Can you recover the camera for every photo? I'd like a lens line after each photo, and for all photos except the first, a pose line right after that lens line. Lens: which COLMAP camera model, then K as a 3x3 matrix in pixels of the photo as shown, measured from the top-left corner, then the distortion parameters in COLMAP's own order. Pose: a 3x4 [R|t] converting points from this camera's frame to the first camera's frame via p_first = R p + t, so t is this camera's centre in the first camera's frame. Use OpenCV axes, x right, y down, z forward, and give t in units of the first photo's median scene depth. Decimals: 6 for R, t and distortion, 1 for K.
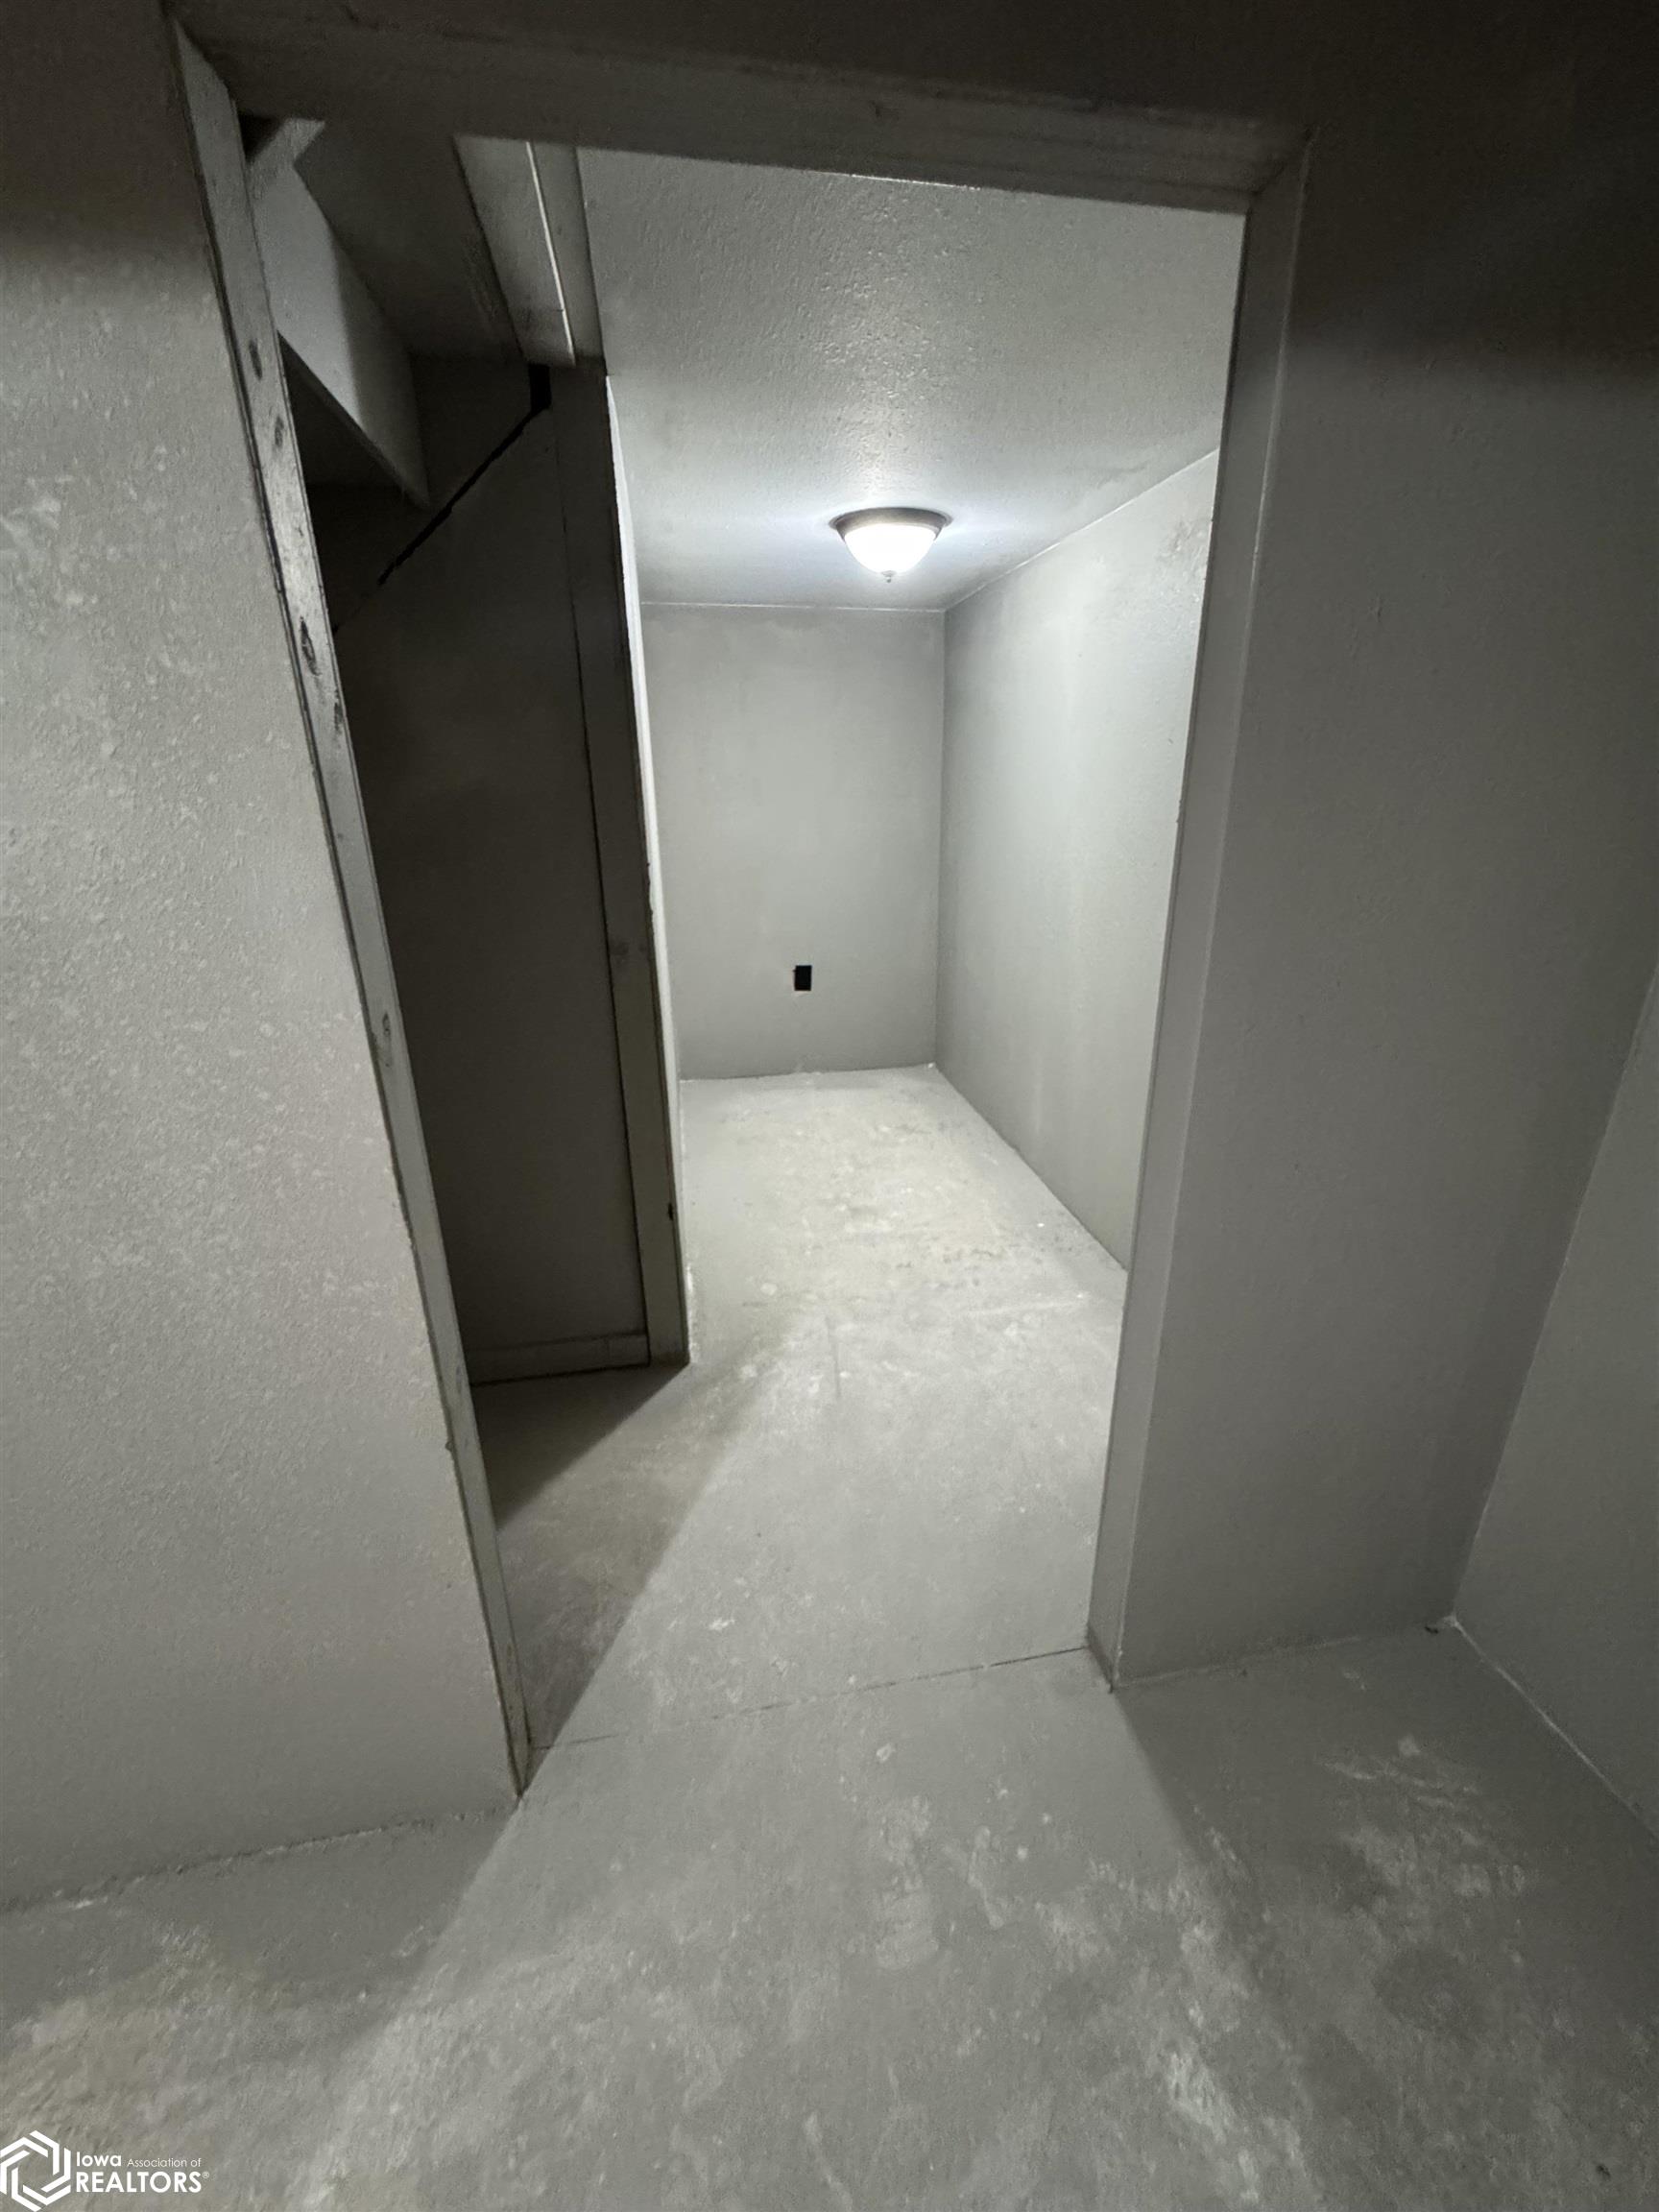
lens RADIAL K [[889.2, 0, 834.9], [0, 889.2, 1106.1], [0, 0, 1]] dist [-0.001062, 0.000049]
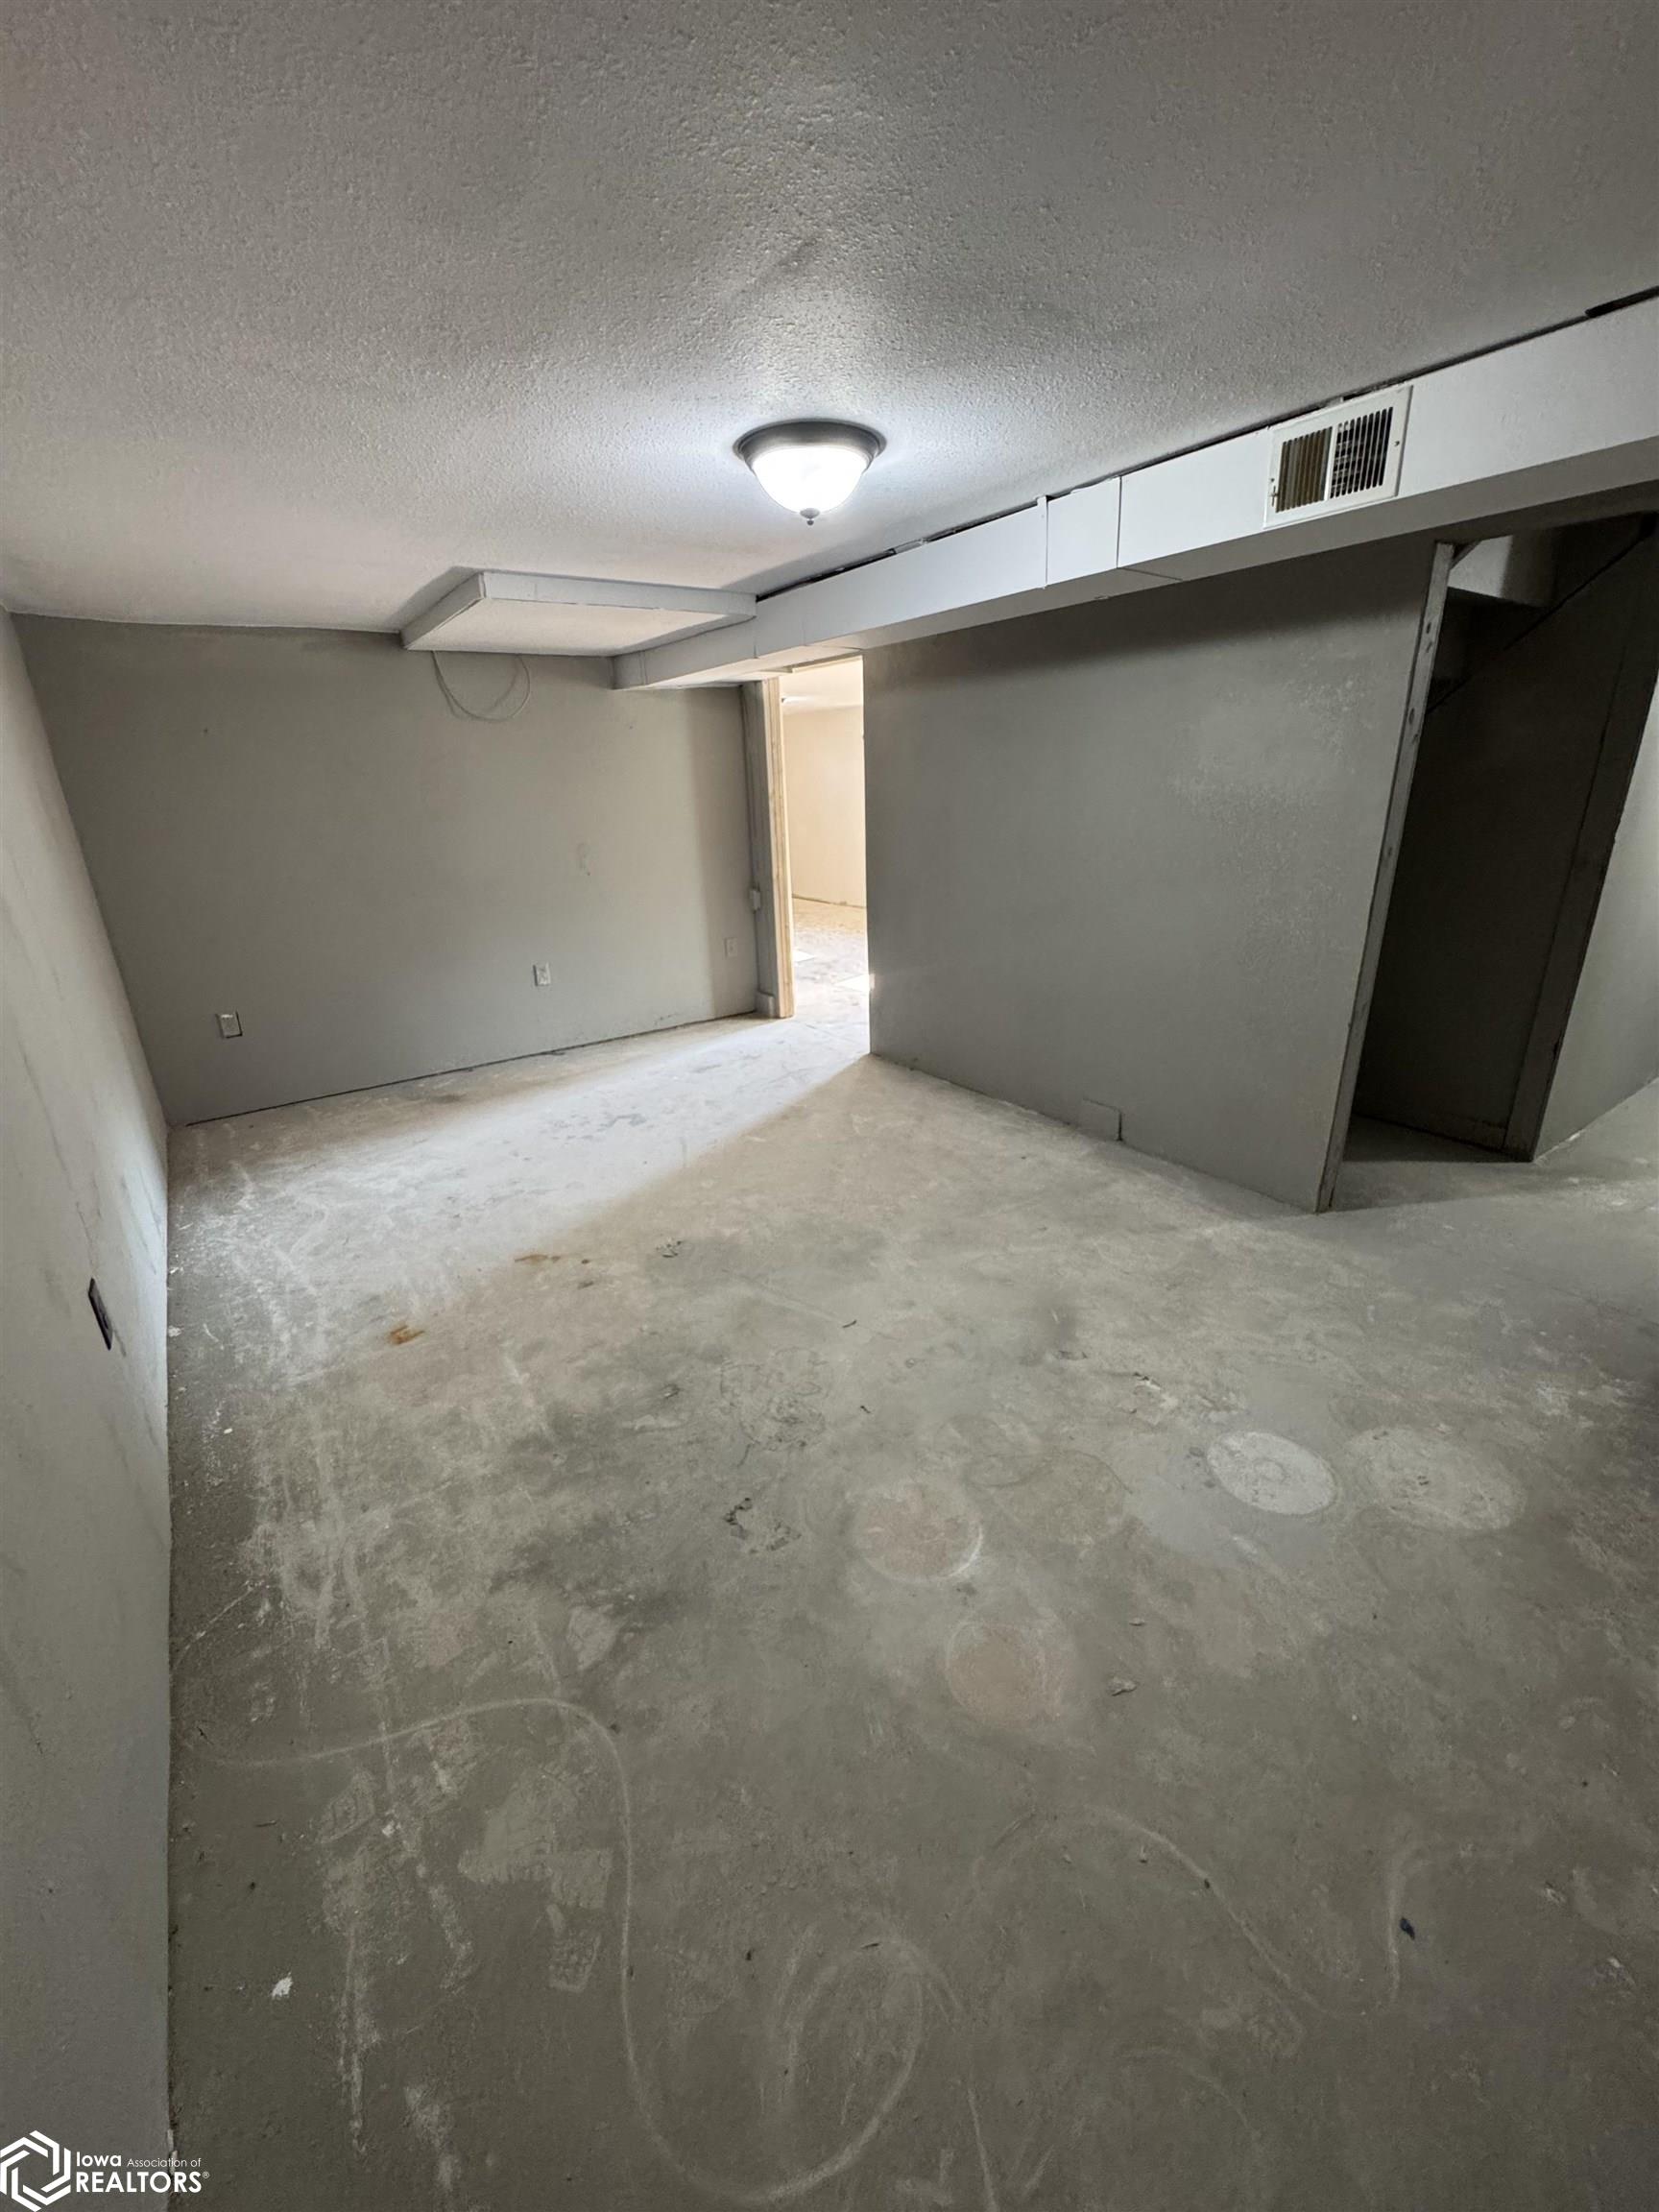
lens RADIAL K [[889.2, 0, 831.3], [0, 889.2, 1108.8], [0, 0, 1]] dist [-0.001062, 0.000049]
pose [[0.424794, 0.313746, -0.849184, 0.863577], [-0.289856, 0.935781, 0.200744, 0.387347], [0.857633, 0.160866, 0.488455, -1.087977]]
